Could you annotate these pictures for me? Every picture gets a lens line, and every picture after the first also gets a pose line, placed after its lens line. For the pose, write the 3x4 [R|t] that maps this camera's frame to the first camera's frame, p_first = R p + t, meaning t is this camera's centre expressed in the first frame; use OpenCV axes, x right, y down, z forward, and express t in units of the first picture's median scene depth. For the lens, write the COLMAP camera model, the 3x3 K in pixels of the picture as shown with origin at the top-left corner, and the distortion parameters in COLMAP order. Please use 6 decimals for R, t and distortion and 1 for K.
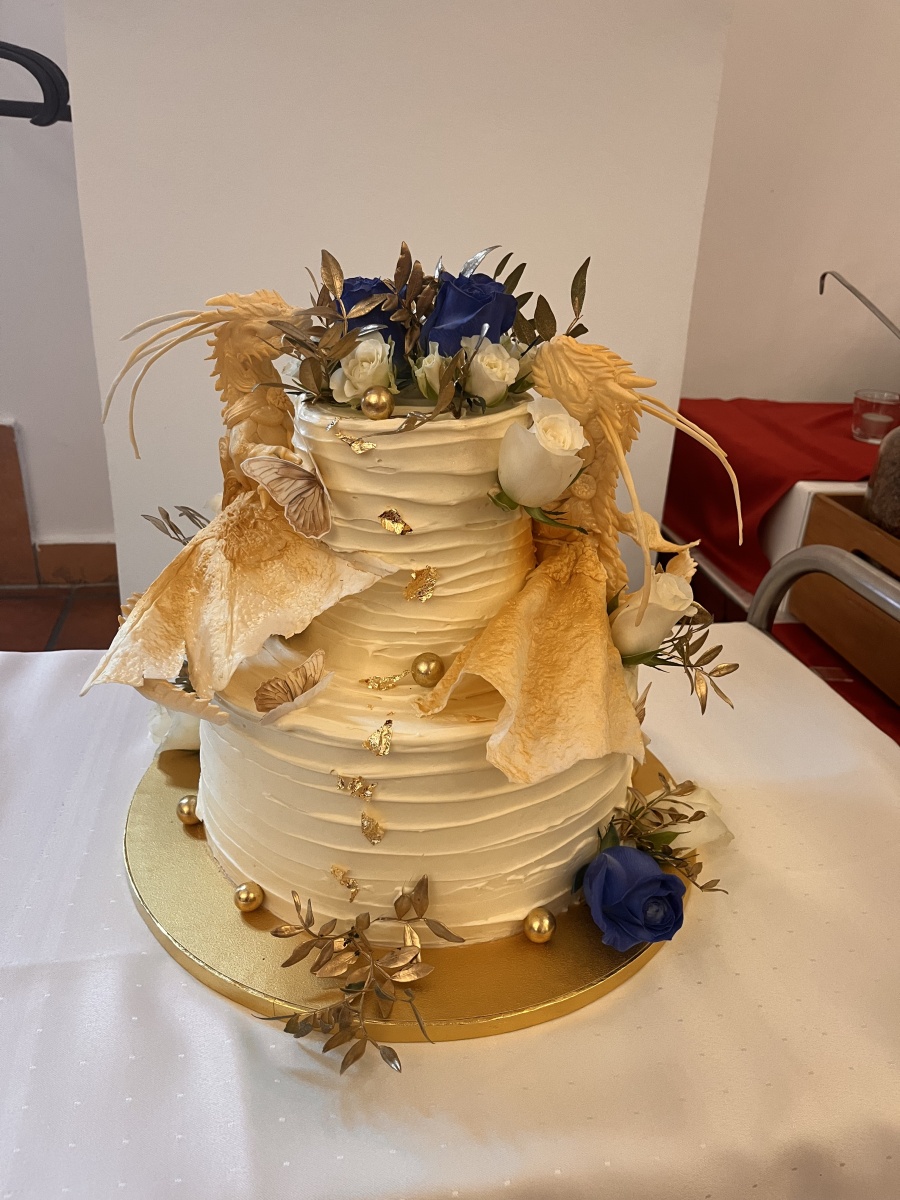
lens RADIAL K [[950.4, 0, 450.0], [0, 950.4, 600.0], [0, 0, 1]] dist [0.084112, -0.163188]
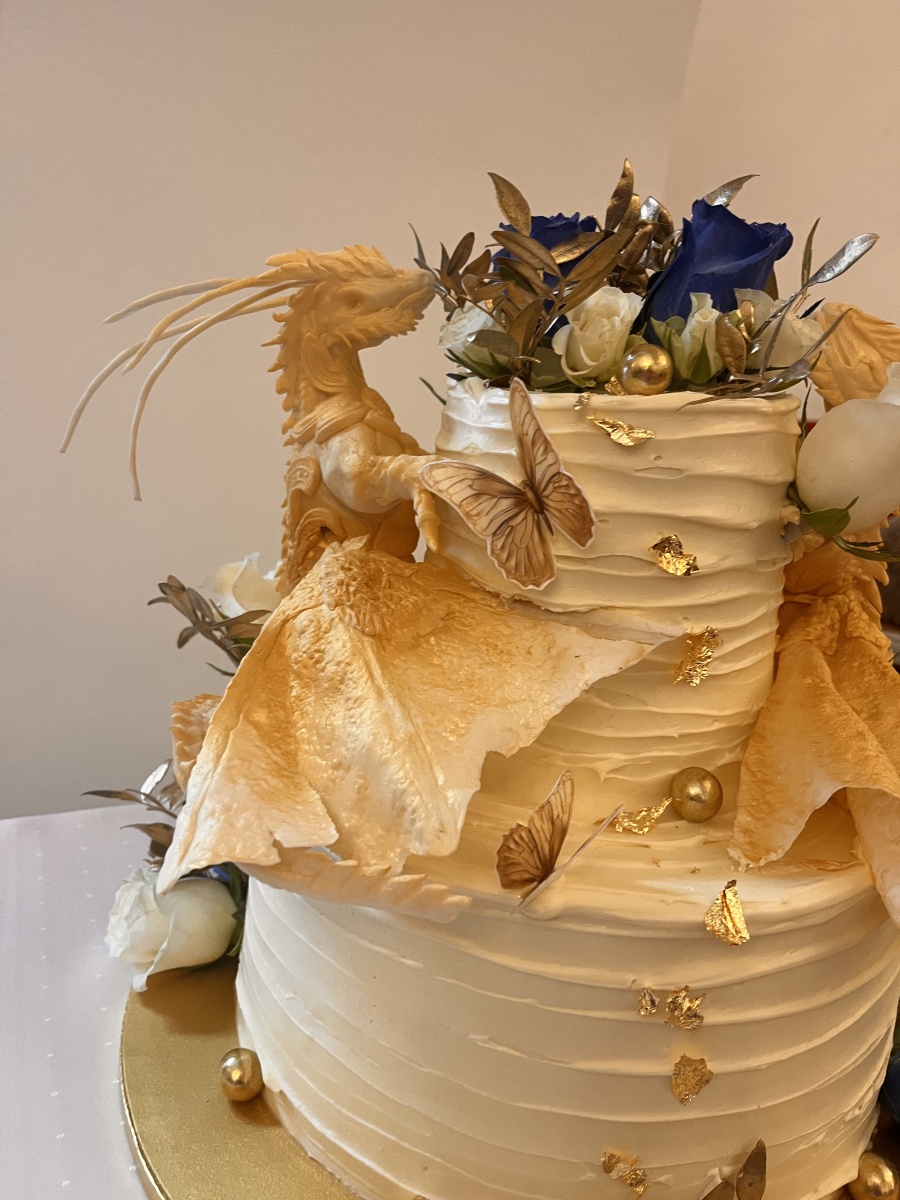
lens RADIAL K [[950.4, 0, 450.0], [0, 950.4, 600.0], [0, 0, 1]] dist [0.084112, -0.163188]
pose [[0.962348, -0.027778, 0.270398, -0.359373], [0.068244, 0.987594, -0.141425, 0.025173], [-0.263115, 0.154553, 0.952304, 0.424143]]
